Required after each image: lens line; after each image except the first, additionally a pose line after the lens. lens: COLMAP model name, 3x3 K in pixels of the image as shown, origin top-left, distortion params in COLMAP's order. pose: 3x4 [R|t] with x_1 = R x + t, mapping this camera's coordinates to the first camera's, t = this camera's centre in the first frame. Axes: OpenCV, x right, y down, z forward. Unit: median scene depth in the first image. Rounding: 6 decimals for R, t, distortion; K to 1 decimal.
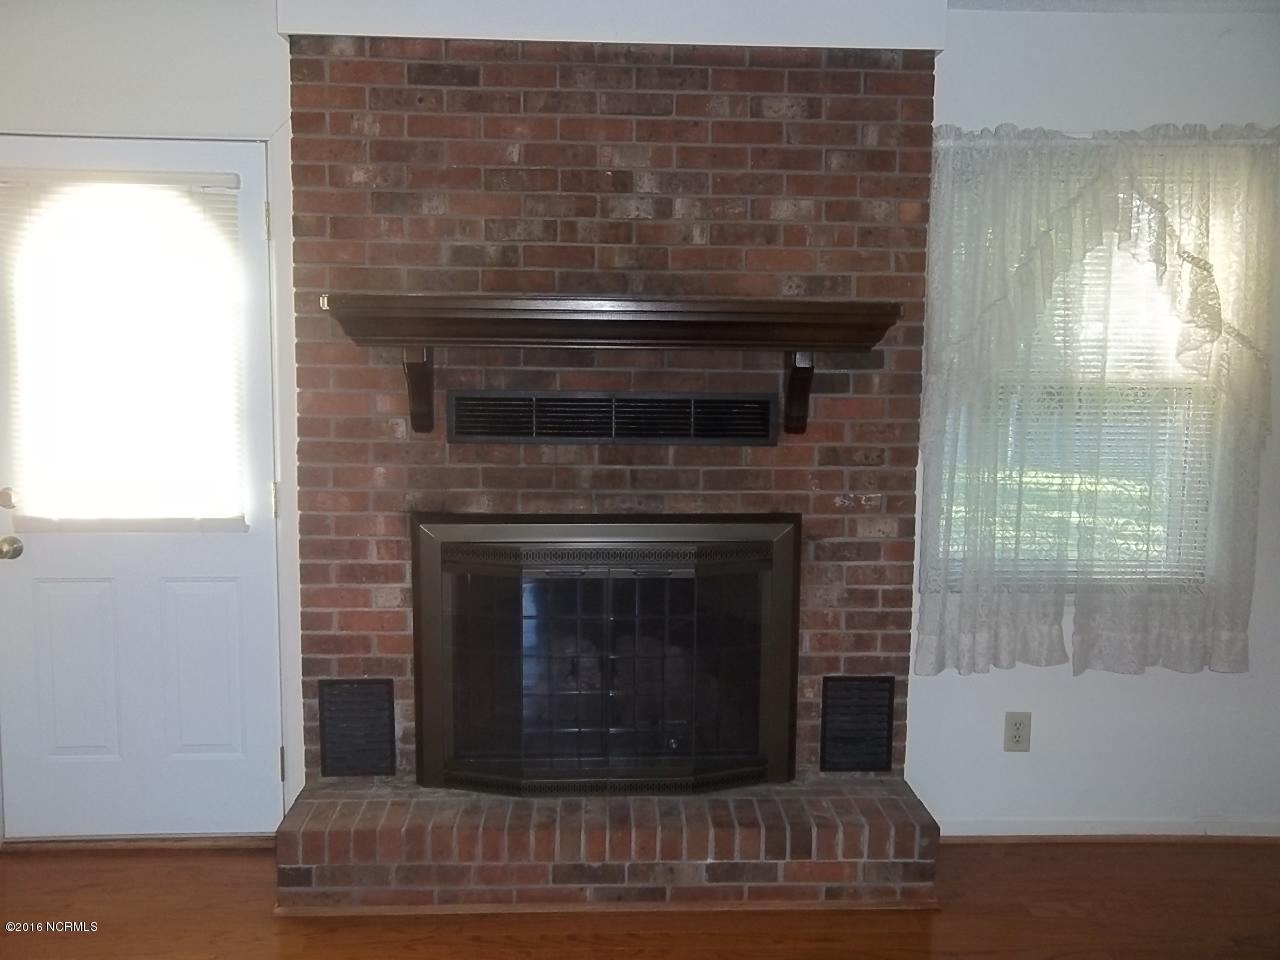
lens RADIAL K [[1087.2, 0, 641.0], [0, 1087.2, 477.1], [0, 0, 1]] dist [-0.002189, 0.012583]
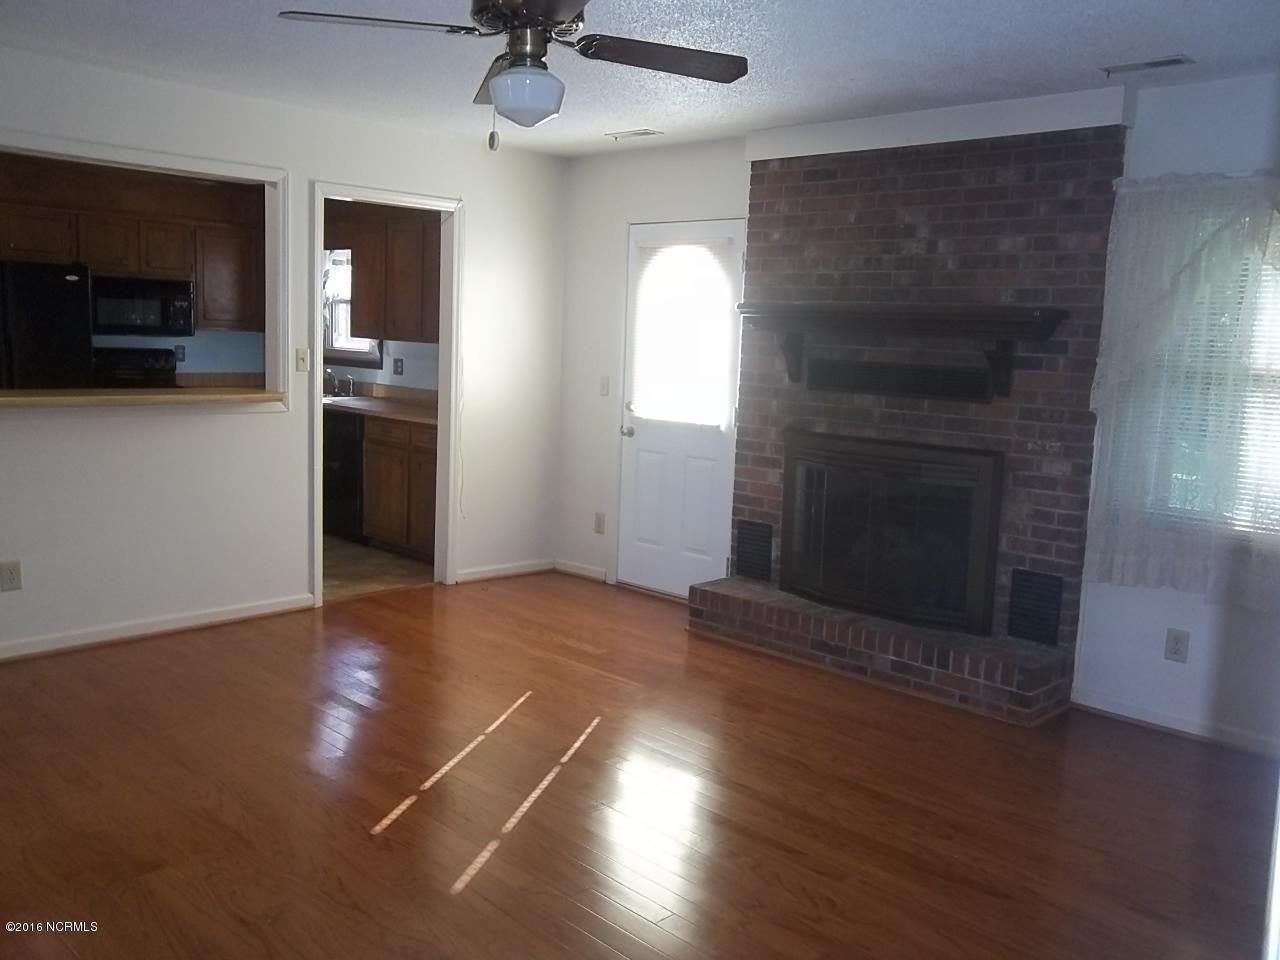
lens RADIAL K [[1087.2, 0, 643.1], [0, 1087.2, 478.3], [0, 0, 1]] dist [-0.002189, 0.012583]
pose [[0.696354, 0.110827, -0.709090, 0.866879], [-0.109879, 0.992820, 0.047267, 0.054240], [0.709238, 0.044999, 0.703532, -0.374395]]
